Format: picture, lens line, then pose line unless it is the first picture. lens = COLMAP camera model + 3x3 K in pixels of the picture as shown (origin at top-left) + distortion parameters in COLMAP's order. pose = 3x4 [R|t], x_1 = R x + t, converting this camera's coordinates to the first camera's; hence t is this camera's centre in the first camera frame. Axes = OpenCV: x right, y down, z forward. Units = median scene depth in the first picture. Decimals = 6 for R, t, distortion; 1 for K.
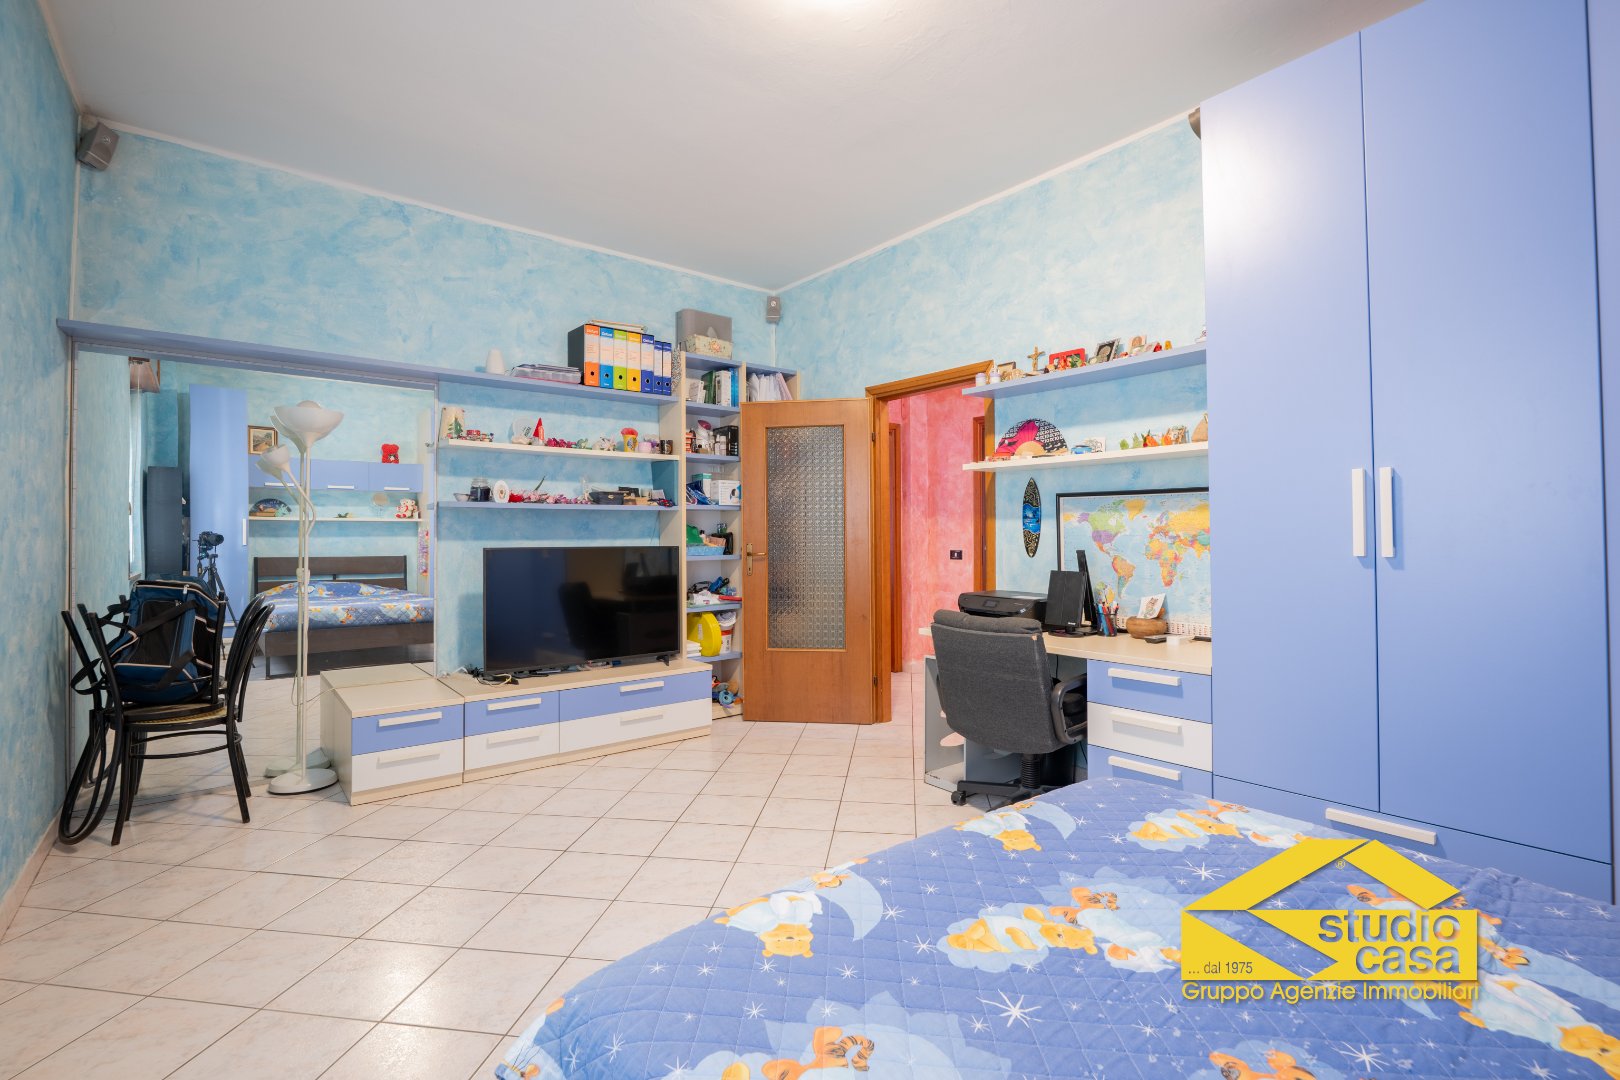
lens RADIAL K [[740.7, 0, 816.2], [0, 740.7, 526.0], [0, 0, 1]] dist [-0.003843, -0.000105]
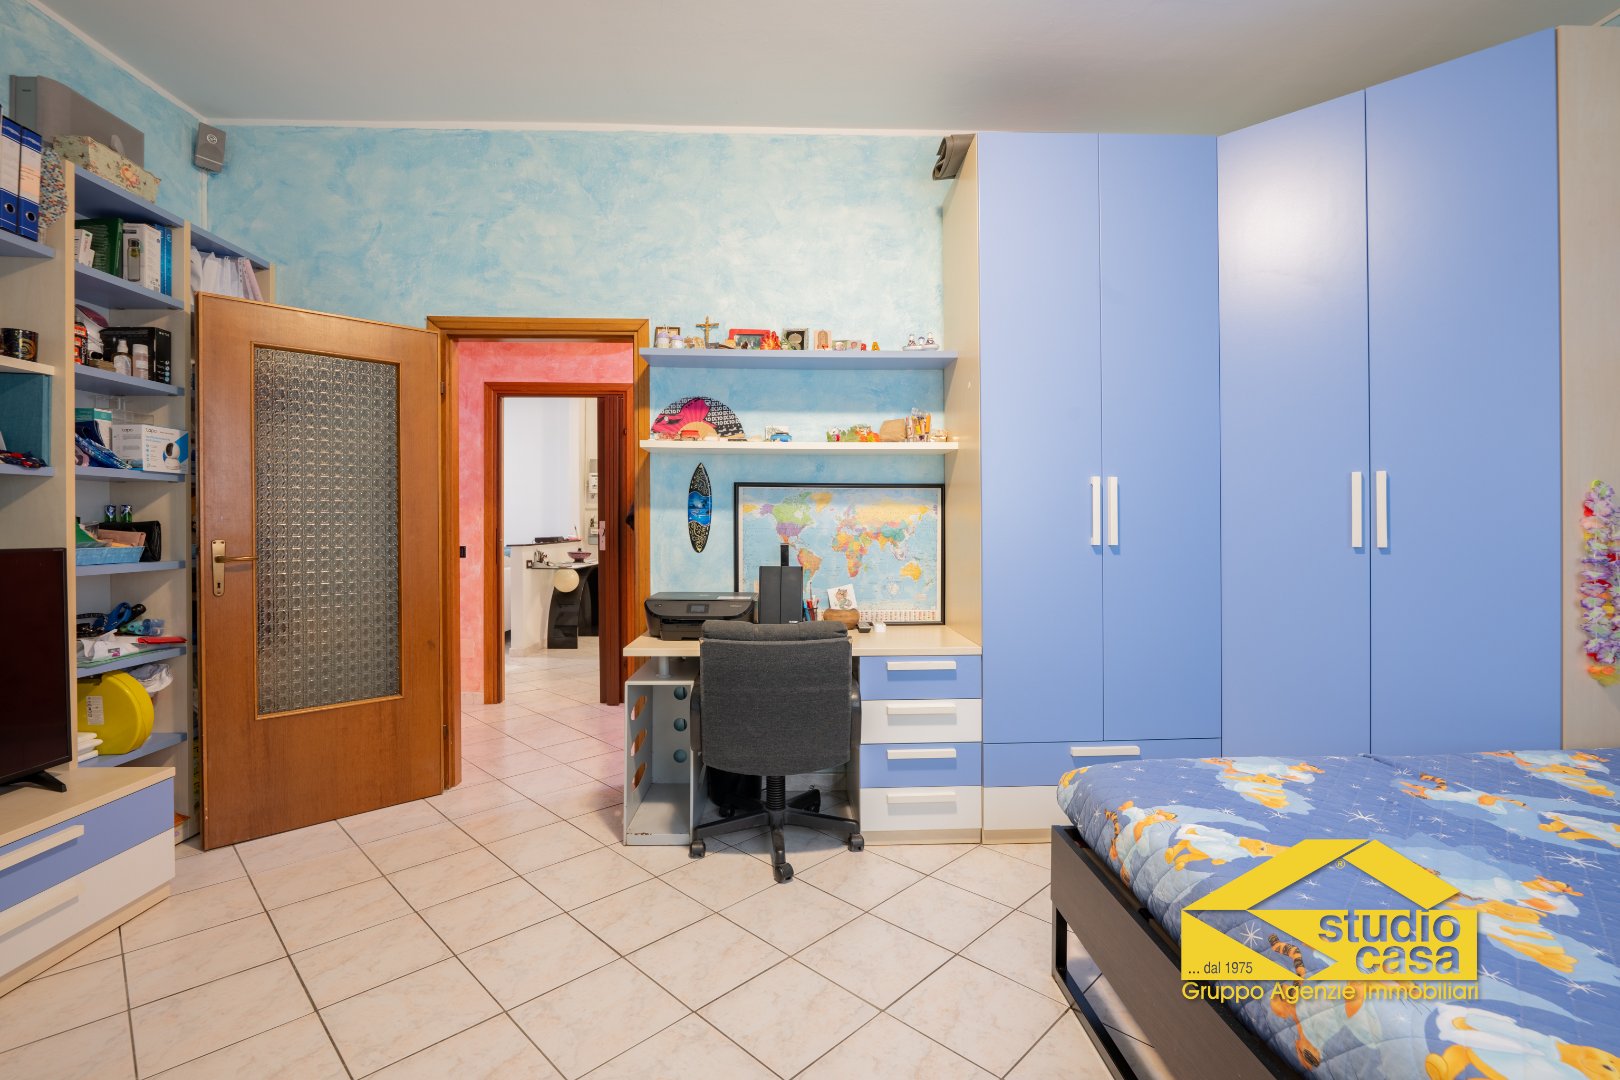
lens RADIAL K [[734.5, 0, 813.2], [0, 734.5, 528.6], [0, 0, 1]] dist [-0.009995, 0.000686]
pose [[0.603164, 0.002459, 0.797613, -0.295642], [-0.012532, 0.999901, 0.006394, 0.005544], [-0.797519, -0.013852, 0.603135, 0.323770]]
